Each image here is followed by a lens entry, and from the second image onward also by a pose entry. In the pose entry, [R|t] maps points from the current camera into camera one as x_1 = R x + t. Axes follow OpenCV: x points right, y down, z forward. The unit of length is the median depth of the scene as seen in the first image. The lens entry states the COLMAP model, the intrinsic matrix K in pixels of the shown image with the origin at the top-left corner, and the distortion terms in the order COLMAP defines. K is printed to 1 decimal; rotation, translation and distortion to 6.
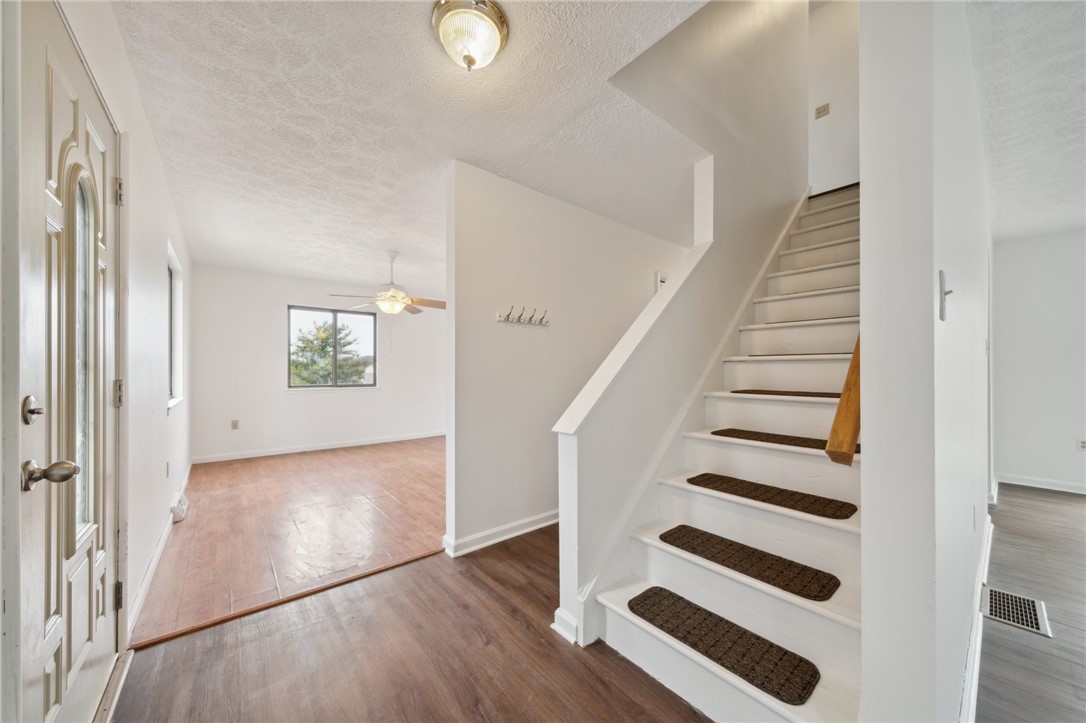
lens RADIAL K [[377.6, 0, 545.6], [0, 377.6, 369.0], [0, 0, 1]] dist [-0.007484, -0.000239]
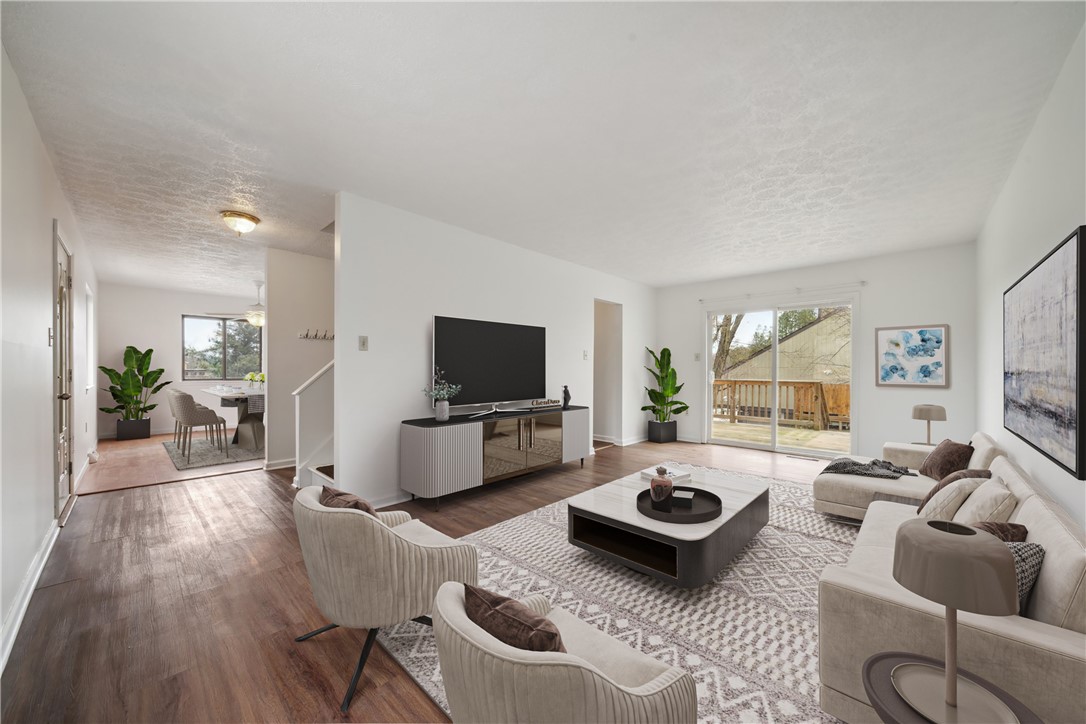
lens RADIAL K [[397.8, 0, 535.8], [0, 397.8, 365.1], [0, 0, 1]] dist [-0.002661, -0.000018]
pose [[0.996047, -0.002537, 0.088793, 0.503185], [0.002685, 0.999995, -0.001544, 0.005315], [-0.088789, 0.001776, 0.996049, -0.573652]]
